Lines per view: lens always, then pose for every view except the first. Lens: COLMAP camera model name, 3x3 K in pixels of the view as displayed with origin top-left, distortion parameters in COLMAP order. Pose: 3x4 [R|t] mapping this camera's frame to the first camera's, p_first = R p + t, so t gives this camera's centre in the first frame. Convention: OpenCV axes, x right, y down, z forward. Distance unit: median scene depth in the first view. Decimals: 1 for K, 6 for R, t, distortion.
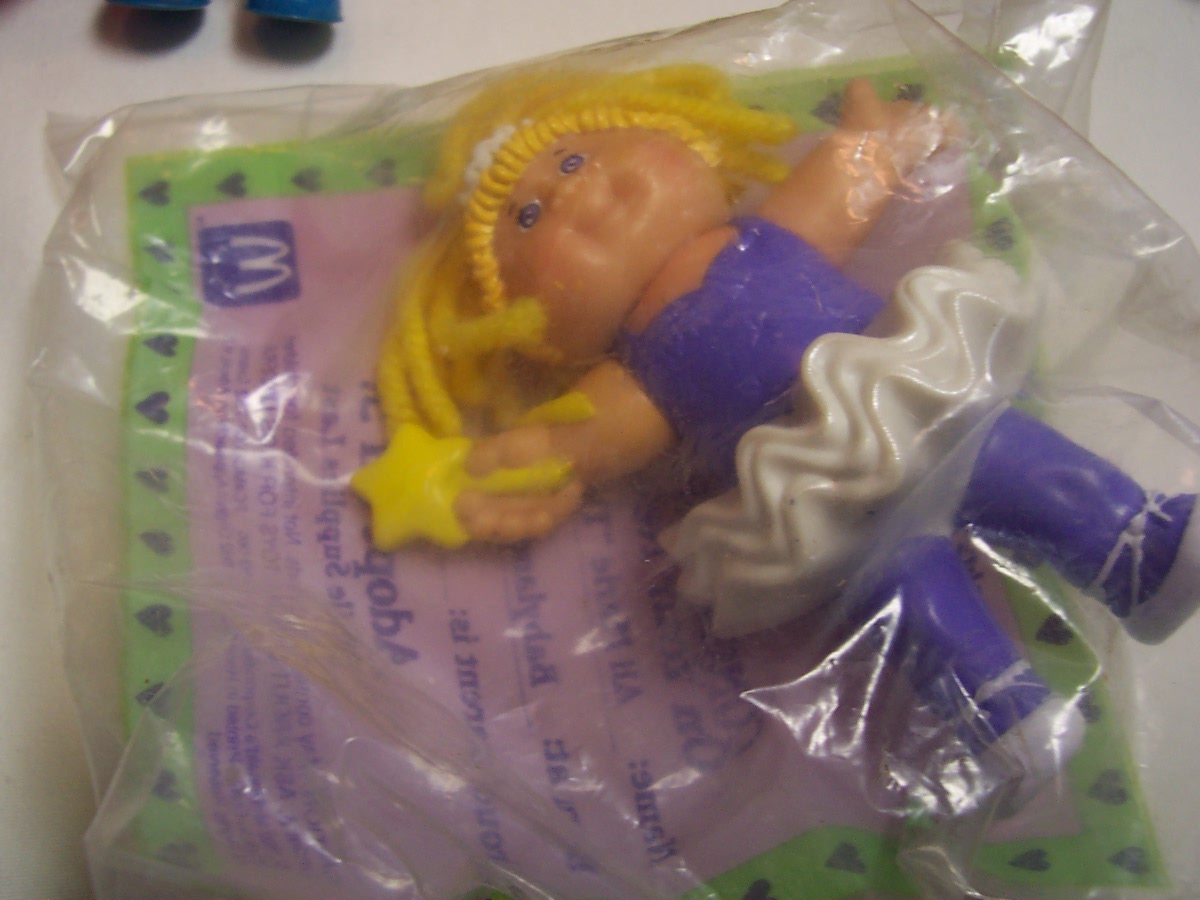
lens RADIAL K [[1297.7, 0, 600.0], [0, 1297.7, 450.0], [0, 0, 1]] dist [-0.158076, 0.024550]
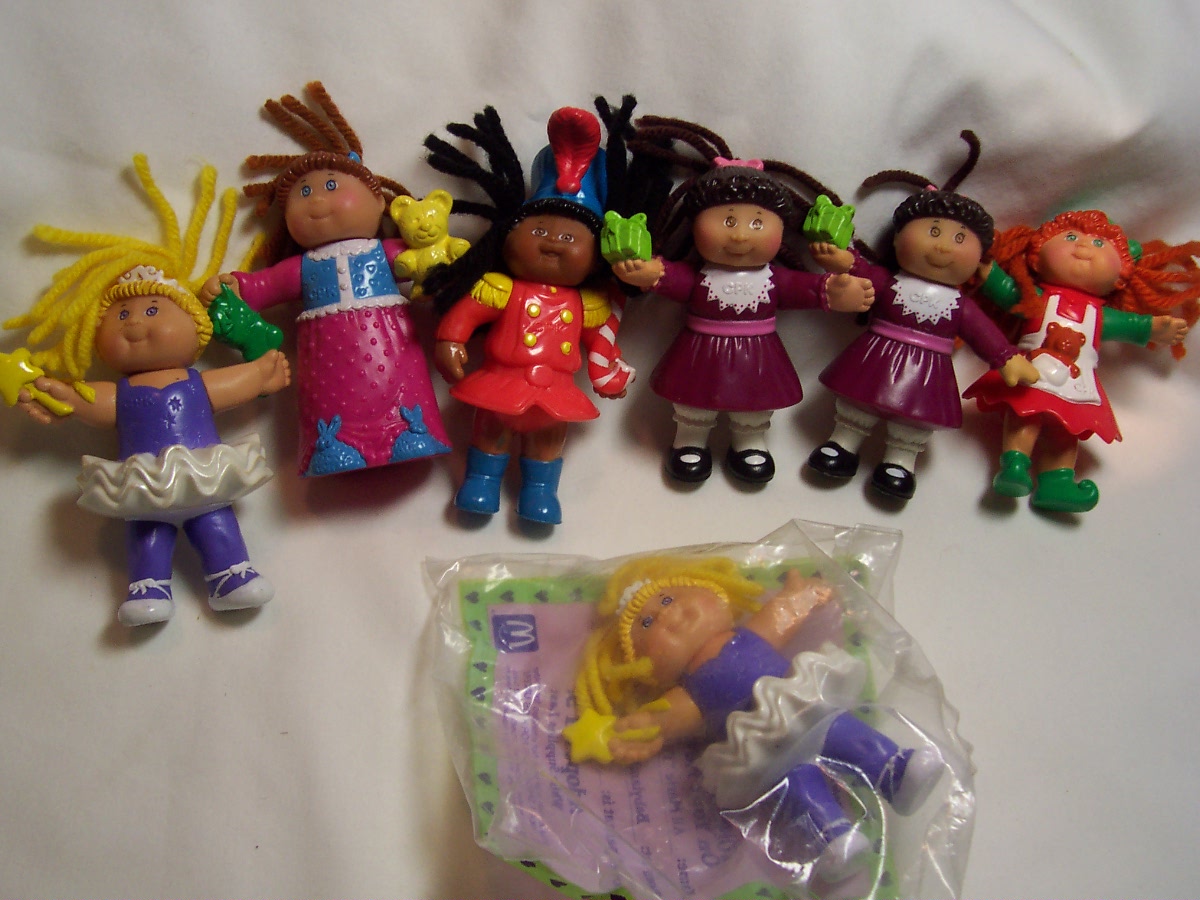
lens RADIAL K [[1297.7, 0, 600.0], [0, 1297.7, 450.0], [0, 0, 1]] dist [-0.158076, 0.024550]
pose [[0.996705, 0.051300, -0.062833, -0.008671], [-0.067089, 0.956747, -0.283079, 0.188823], [0.045594, 0.286362, 0.957036, -1.331362]]
